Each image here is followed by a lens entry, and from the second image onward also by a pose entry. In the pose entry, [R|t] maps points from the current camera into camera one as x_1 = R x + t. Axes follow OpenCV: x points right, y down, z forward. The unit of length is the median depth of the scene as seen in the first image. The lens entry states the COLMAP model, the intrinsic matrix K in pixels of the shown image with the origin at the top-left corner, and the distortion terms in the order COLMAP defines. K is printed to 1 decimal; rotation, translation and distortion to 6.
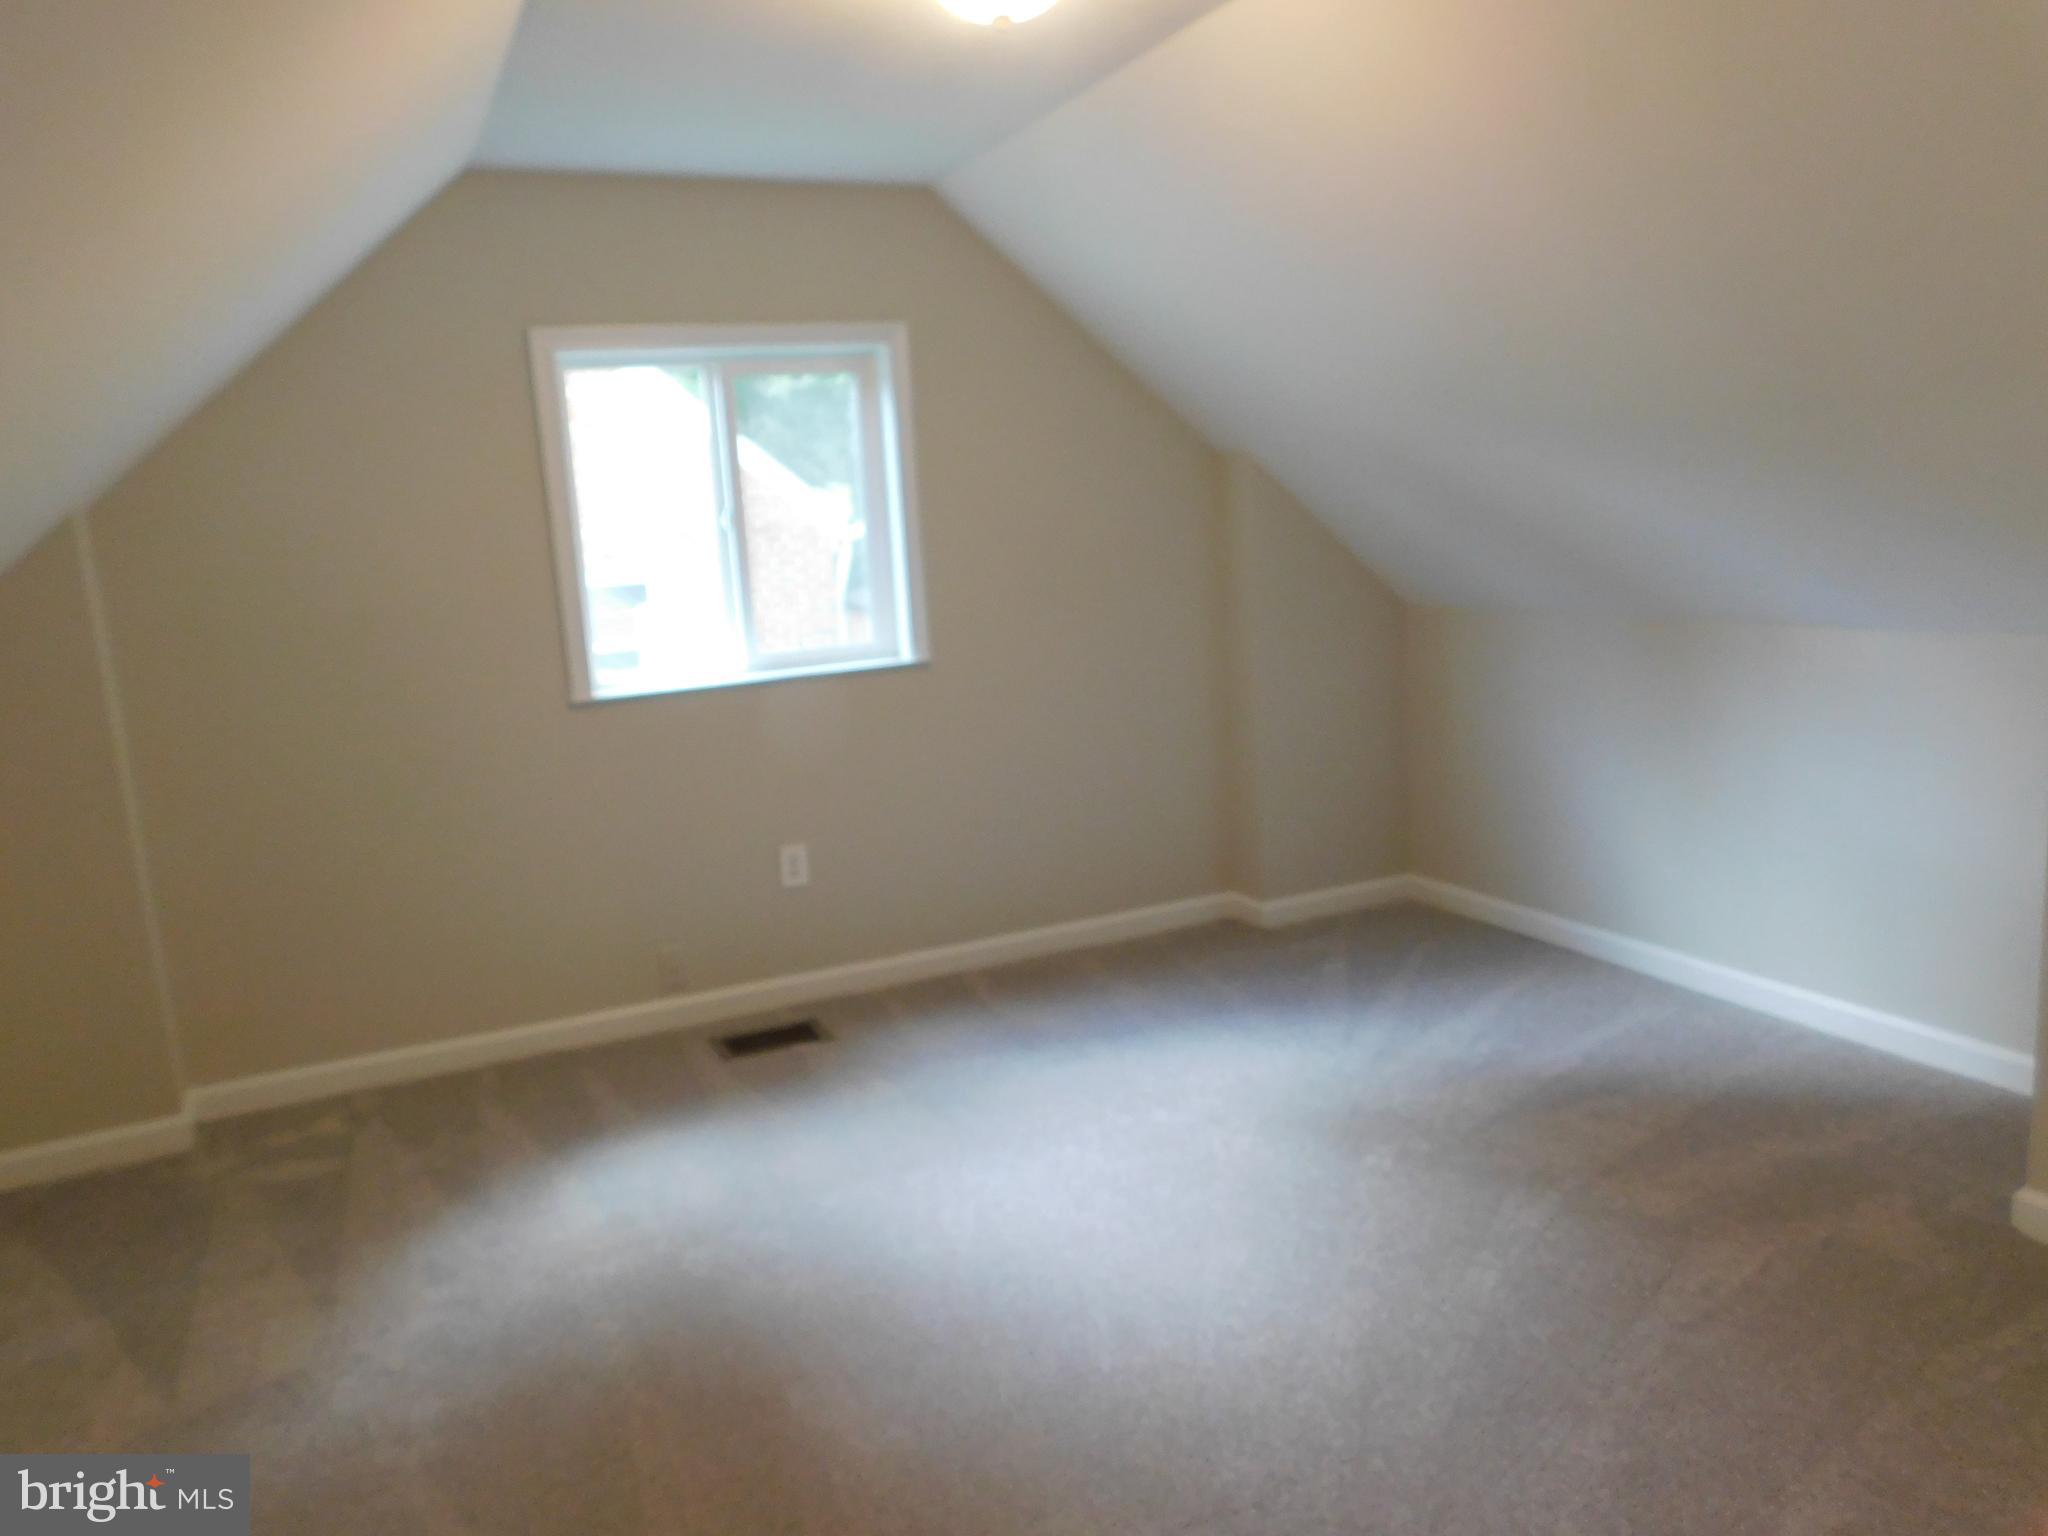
lens RADIAL K [[1459.7, 0, 1013.5], [0, 1459.7, 765.8], [0, 0, 1]] dist [-0.051677, 0.073120]
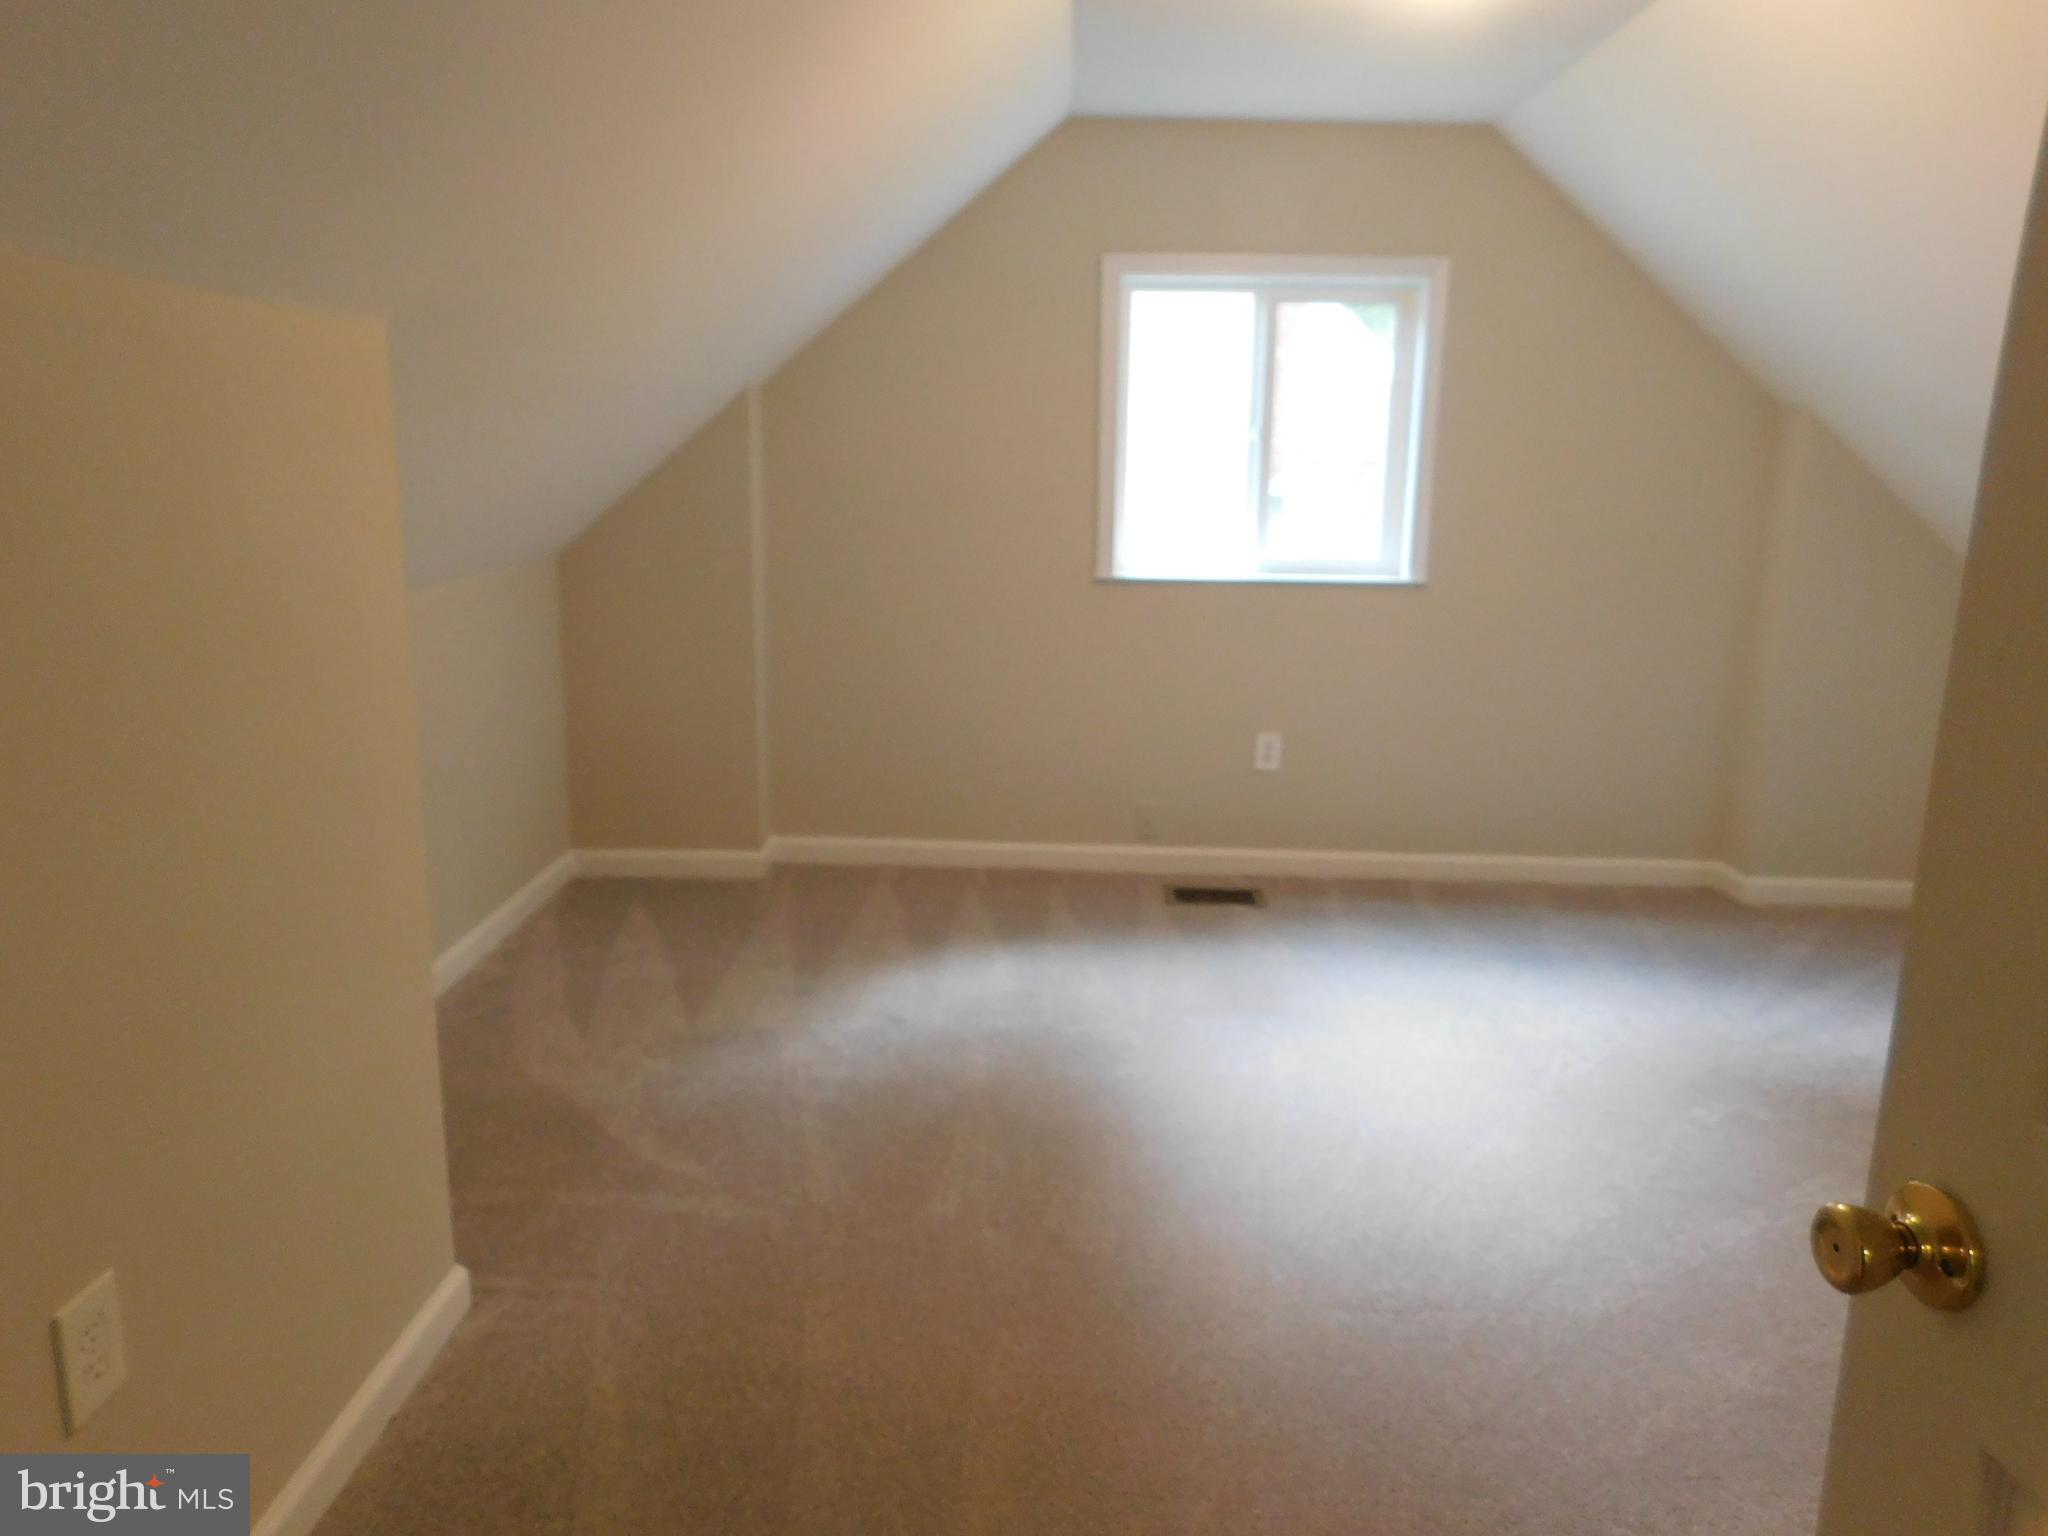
lens RADIAL K [[1459.7, 0, 1028.9], [0, 1459.7, 772.3], [0, 0, 1]] dist [-0.051677, 0.073120]
pose [[0.893079, 0.173312, -0.415177, 0.161761], [-0.149865, 0.984720, 0.088691, 0.014000], [0.424205, -0.016987, 0.905407, -0.087151]]
